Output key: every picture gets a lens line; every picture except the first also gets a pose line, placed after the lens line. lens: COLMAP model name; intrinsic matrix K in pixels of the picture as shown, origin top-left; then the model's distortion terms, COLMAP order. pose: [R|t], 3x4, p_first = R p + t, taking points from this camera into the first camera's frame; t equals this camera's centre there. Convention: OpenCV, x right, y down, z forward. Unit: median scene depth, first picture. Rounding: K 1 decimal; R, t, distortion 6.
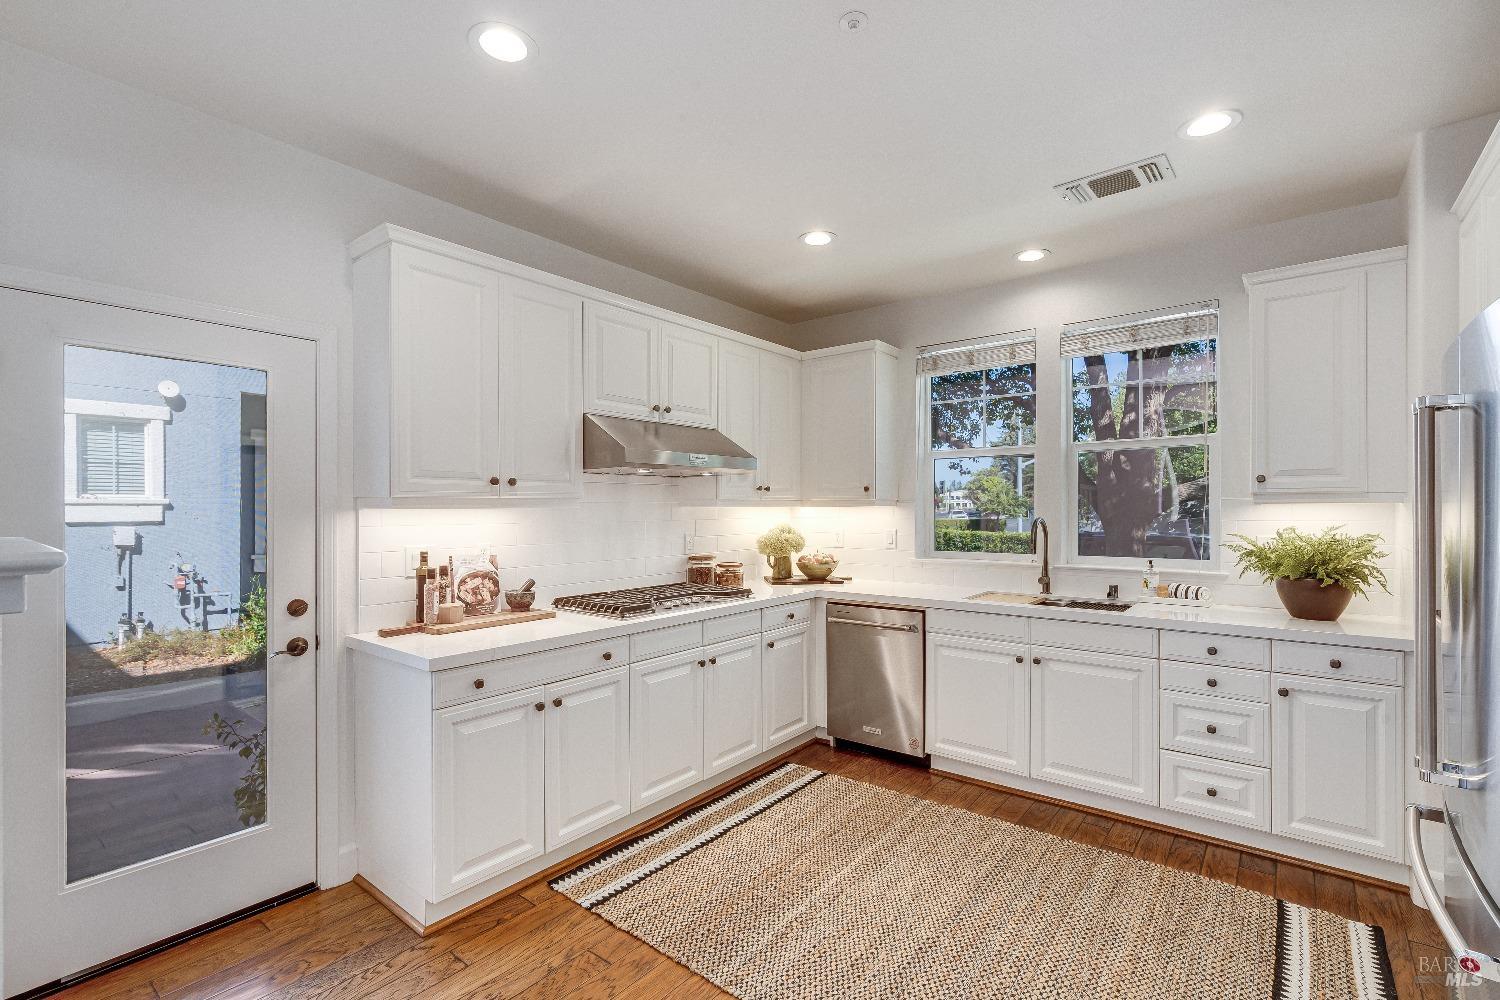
lens RADIAL K [[678.1, 0, 750.0], [0, 678.1, 500.0], [0, 0, 1]] dist [-0.000926, 0.000318]
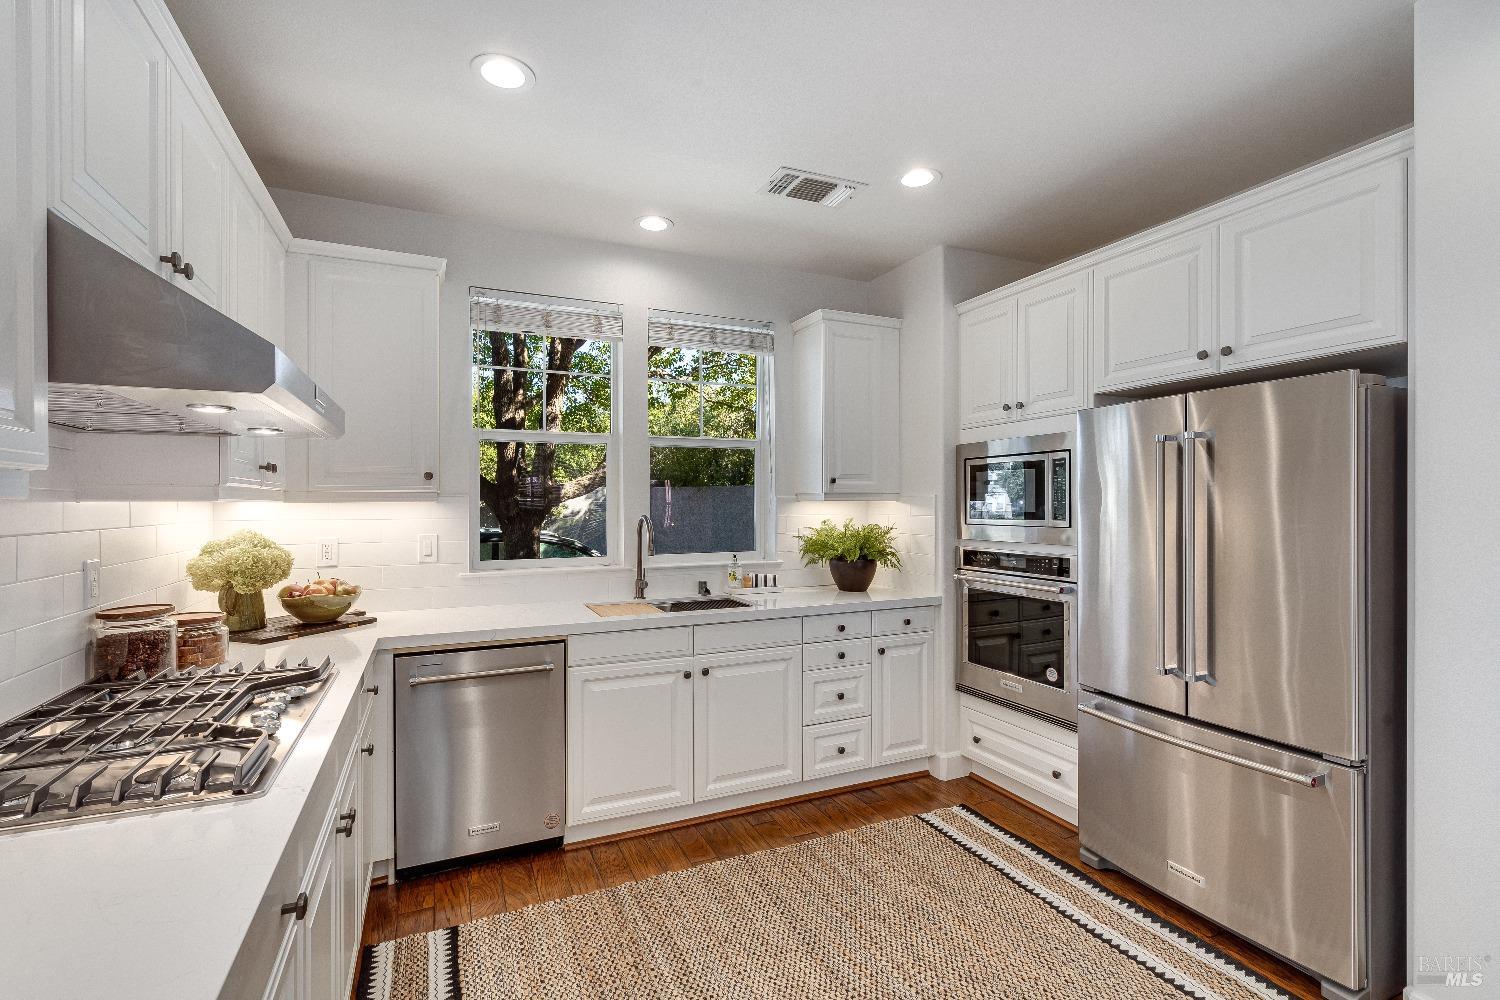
lens RADIAL K [[678.1, 0, 750.0], [0, 678.1, 500.0], [0, 0, 1]] dist [-0.000926, 0.000318]
pose [[0.449420, 0.009403, 0.893271, -0.364630], [-0.011190, 0.999925, -0.004895, 0.009742], [-0.893250, -0.007796, 0.449492, 0.532356]]
